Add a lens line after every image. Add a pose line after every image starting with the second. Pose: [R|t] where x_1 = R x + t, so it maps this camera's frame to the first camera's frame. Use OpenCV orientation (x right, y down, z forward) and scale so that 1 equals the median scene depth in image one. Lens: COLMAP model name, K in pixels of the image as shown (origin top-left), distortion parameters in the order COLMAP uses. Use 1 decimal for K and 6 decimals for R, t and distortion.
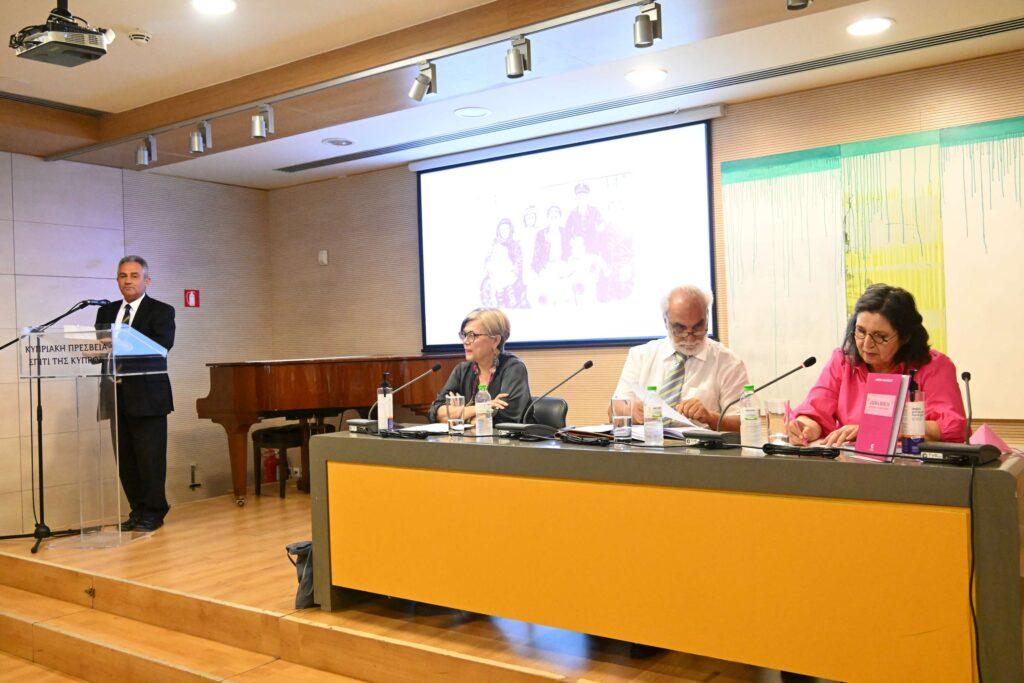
lens RADIAL K [[907.5, 0, 512.0], [0, 907.5, 341.5], [0, 0, 1]] dist [0.000288, 0.003363]
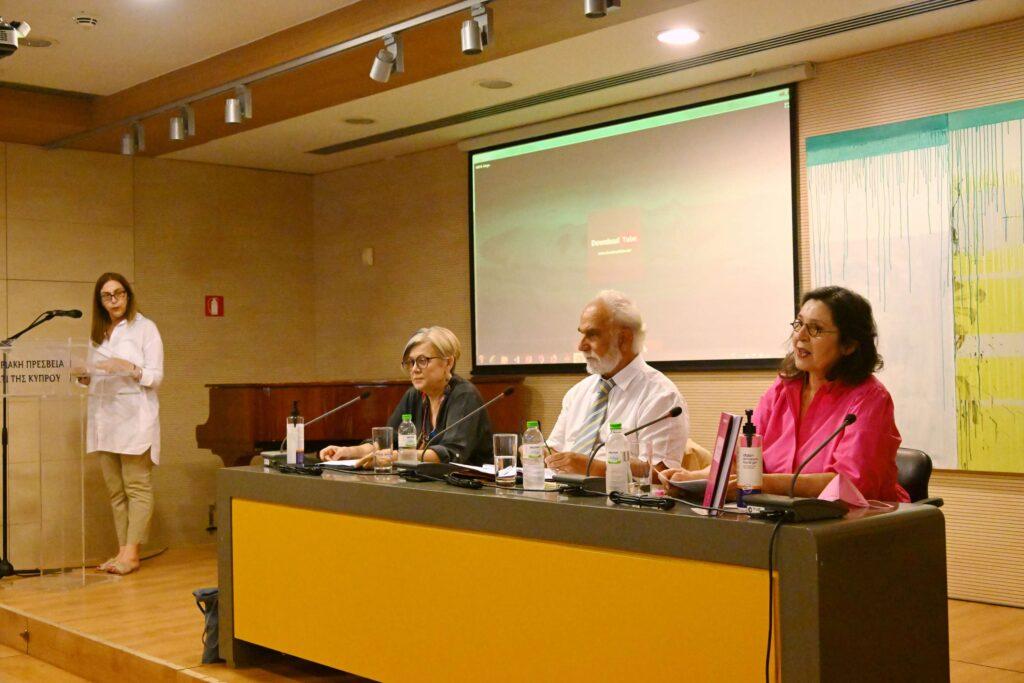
lens RADIAL K [[1227.5, 0, 512.0], [0, 1227.5, 341.5], [0, 0, 1]] dist [0.009645, -0.011994]
pose [[0.979041, 0.011394, -0.203345, 0.218104], [-0.013956, 0.999840, -0.011170, -0.008214], [0.203185, 0.013774, 0.979043, -0.087675]]
